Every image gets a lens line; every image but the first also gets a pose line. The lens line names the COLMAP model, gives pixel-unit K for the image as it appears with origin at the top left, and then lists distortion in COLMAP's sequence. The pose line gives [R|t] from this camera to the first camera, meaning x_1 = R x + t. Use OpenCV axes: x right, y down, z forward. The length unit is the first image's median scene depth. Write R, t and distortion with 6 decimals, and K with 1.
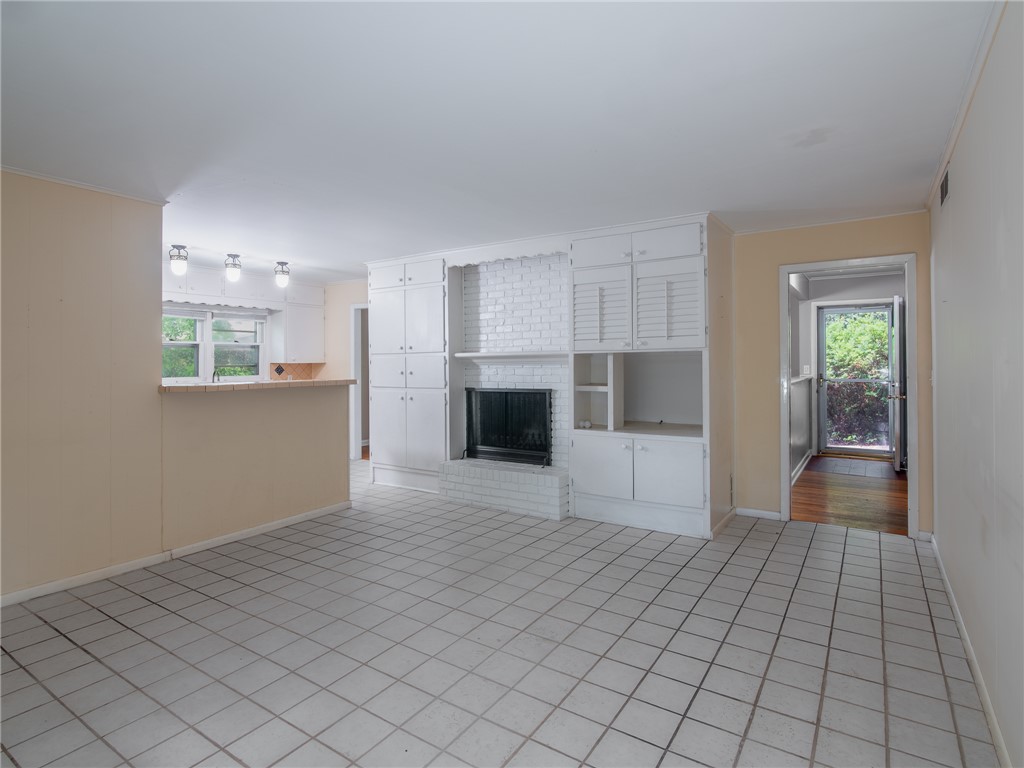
lens RADIAL K [[551.2, 0, 505.8], [0, 551.2, 364.4], [0, 0, 1]] dist [0.006531, 0.000631]
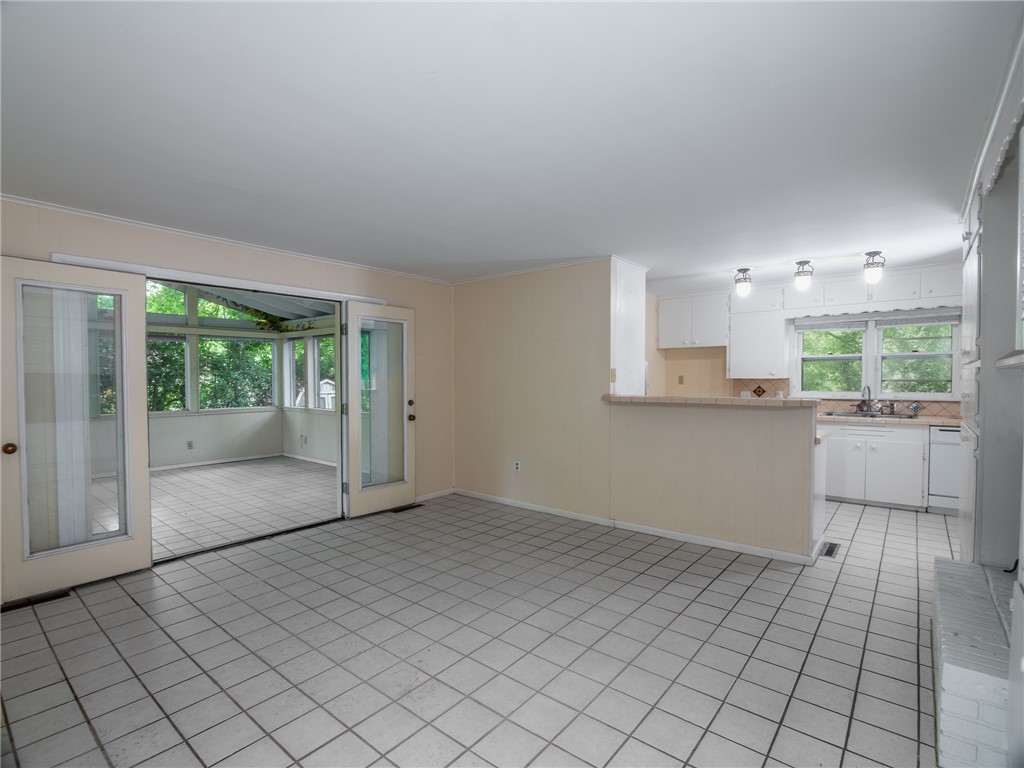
lens RADIAL K [[495.3, 0, 507.0], [0, 495.3, 390.5], [0, 0, 1]] dist [-0.006432, -0.004788]
pose [[-0.101960, 0.031276, -0.994297, 0.431117], [-0.002522, 0.999494, 0.031698, -0.006294], [0.994785, 0.005740, -0.101830, 0.641837]]
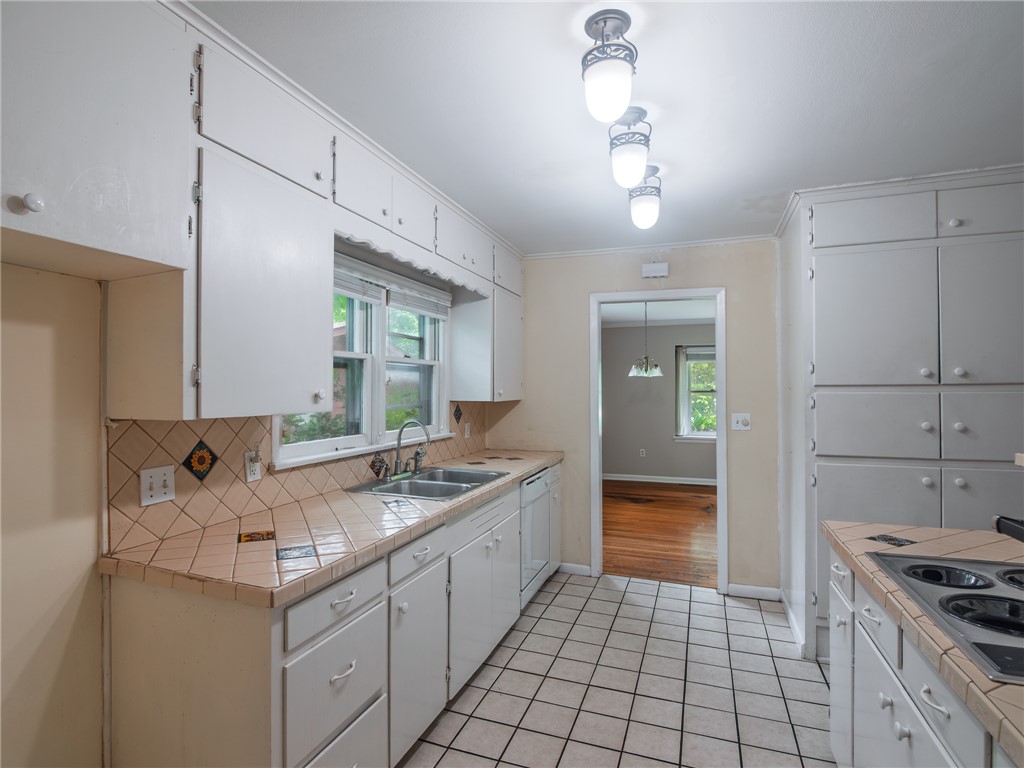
lens RADIAL K [[534.8, 0, 513.2], [0, 534.8, 382.5], [0, 0, 1]] dist [-0.001915, -0.000298]
pose [[0.967167, 0.012558, 0.253832, -0.716583], [-0.004367, 0.999452, -0.032808, -0.007069], [-0.254105, 0.030622, 0.966692, 0.752742]]
